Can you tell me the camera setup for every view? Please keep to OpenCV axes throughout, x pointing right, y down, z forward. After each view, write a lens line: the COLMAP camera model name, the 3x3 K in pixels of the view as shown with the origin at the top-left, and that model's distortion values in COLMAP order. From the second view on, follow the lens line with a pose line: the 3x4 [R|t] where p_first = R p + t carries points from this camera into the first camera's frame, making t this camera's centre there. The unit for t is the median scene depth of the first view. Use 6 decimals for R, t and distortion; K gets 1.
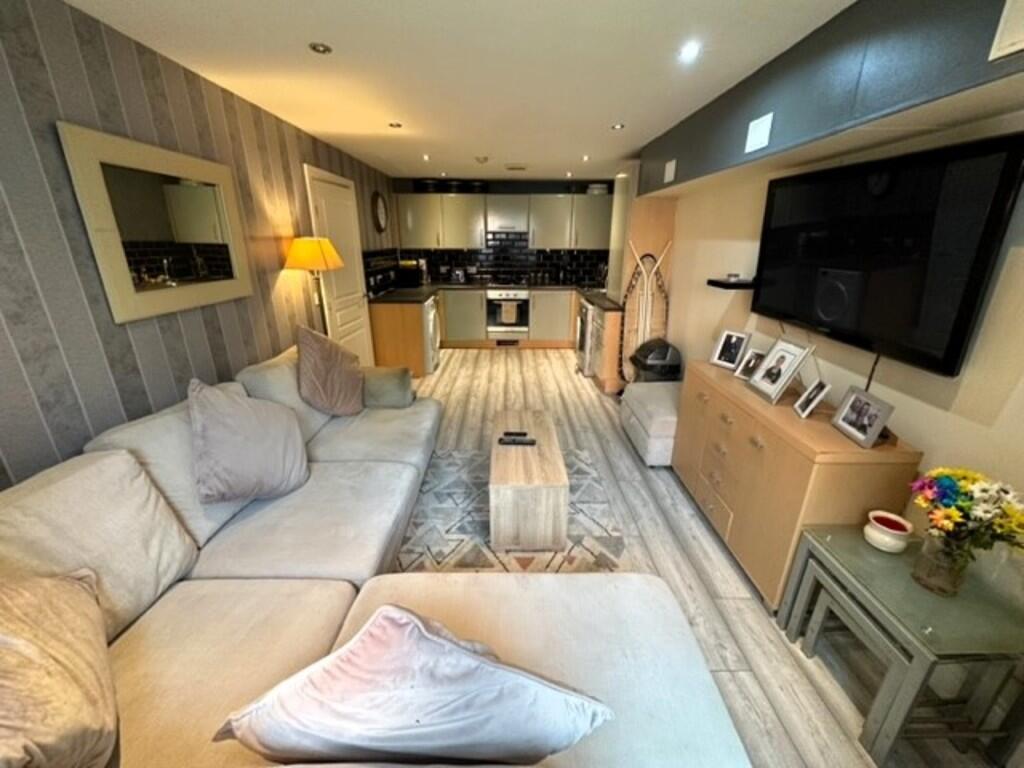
lens RADIAL K [[408.9, 0, 512.0], [0, 408.9, 384.0], [0, 0, 1]] dist [-0.003670, 0.000449]
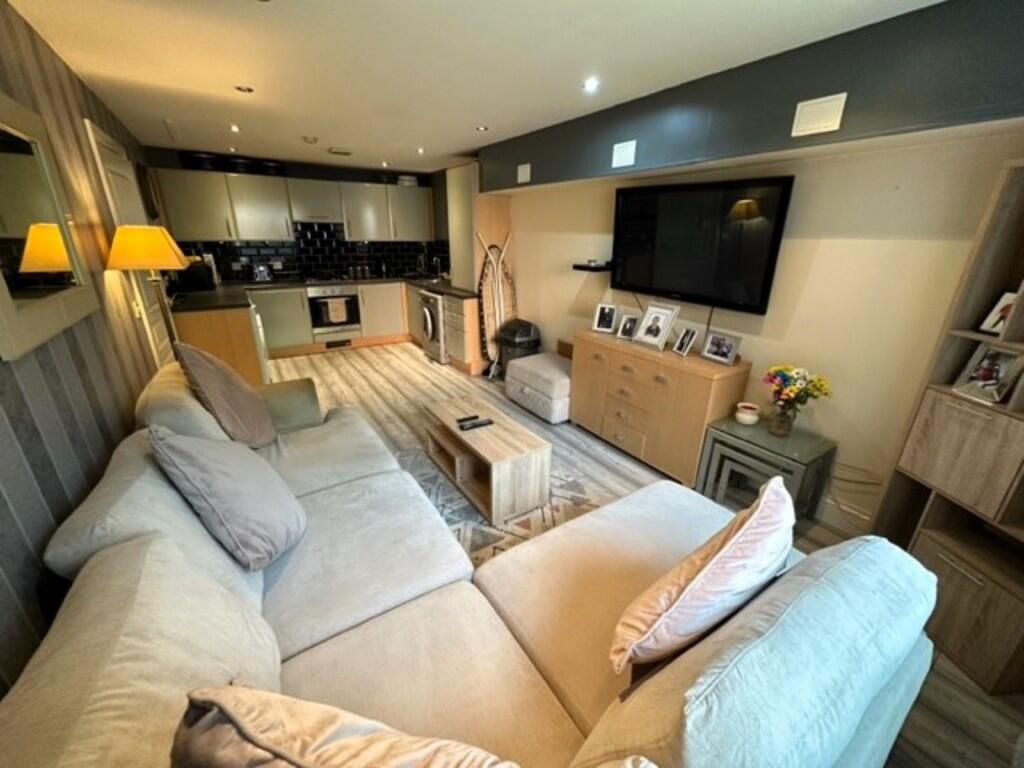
lens RADIAL K [[408.9, 0, 512.0], [0, 408.9, 384.0], [0, 0, 1]] dist [-0.003670, 0.000449]
pose [[0.839564, -0.180542, 0.512383, -0.348560], [0.171110, 0.983038, 0.066010, -0.012785], [-0.515610, 0.032254, 0.856216, 0.038724]]
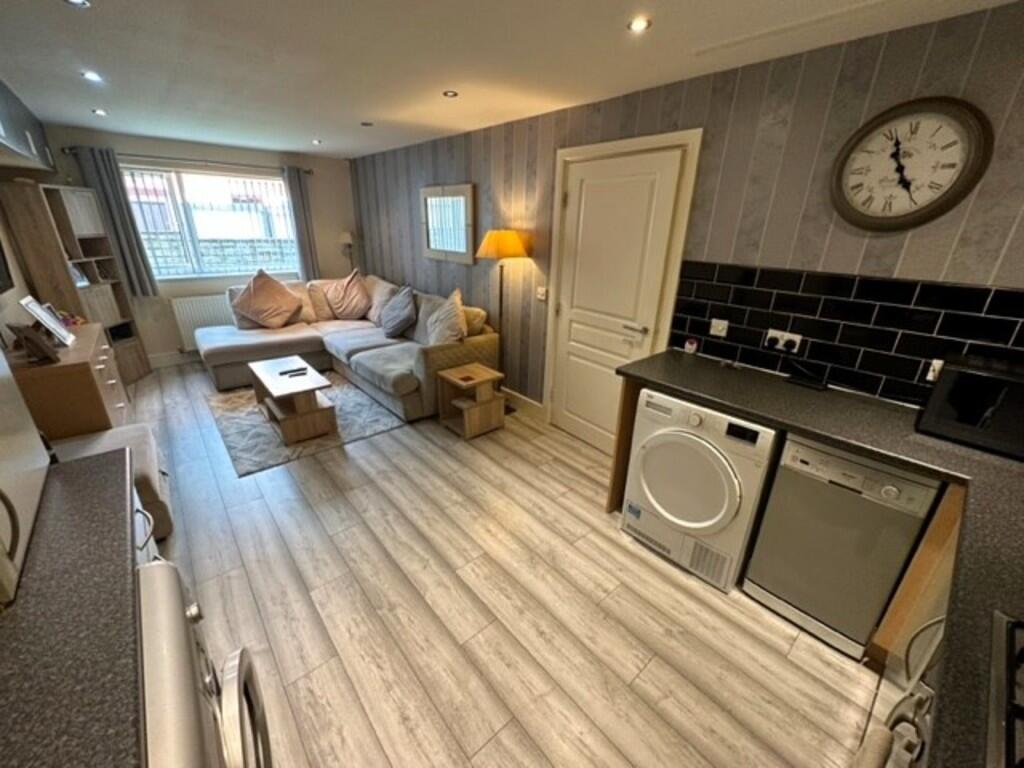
lens RADIAL K [[408.9, 0, 512.0], [0, 408.9, 384.0], [0, 0, 1]] dist [-0.003670, 0.000449]
pose [[-0.760380, 0.215644, -0.612634, 0.251085], [-0.242959, 0.780341, 0.576228, -0.658895], [0.602324, 0.586997, -0.540963, 1.811810]]
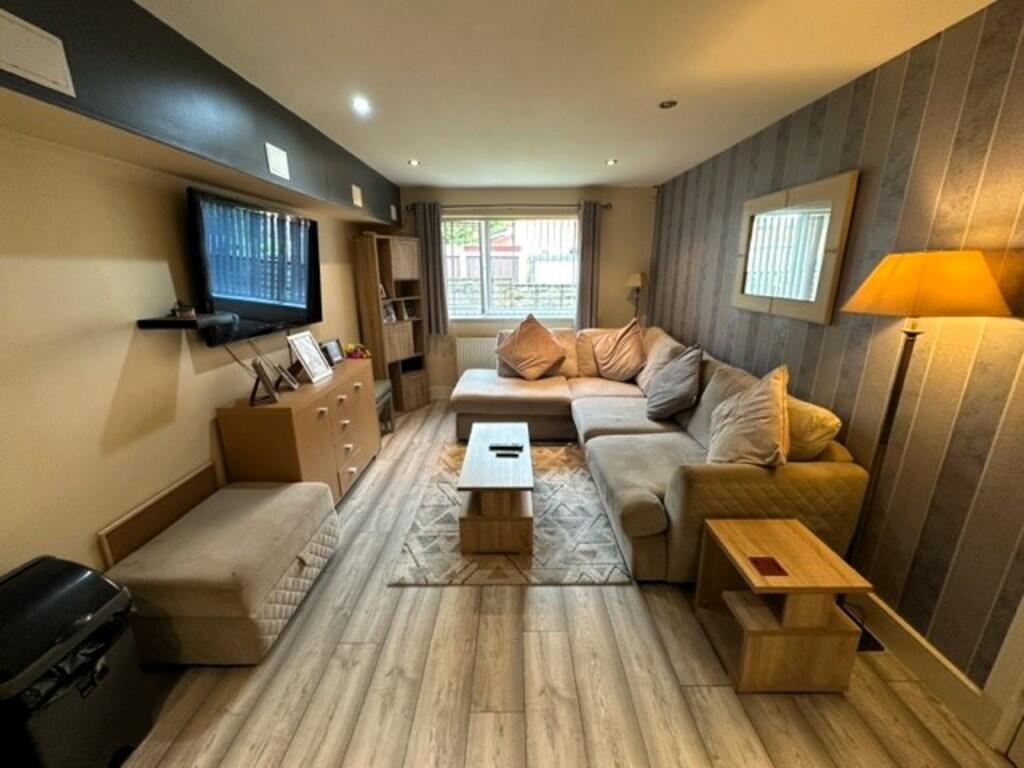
lens RADIAL K [[408.9, 0, 512.0], [0, 408.9, 384.0], [0, 0, 1]] dist [-0.003670, 0.000449]
pose [[-0.999941, -0.001810, 0.010685, -0.011003], [0.004697, 0.816149, 0.577822, -0.492267], [-0.009767, 0.577838, -0.816093, 1.435823]]
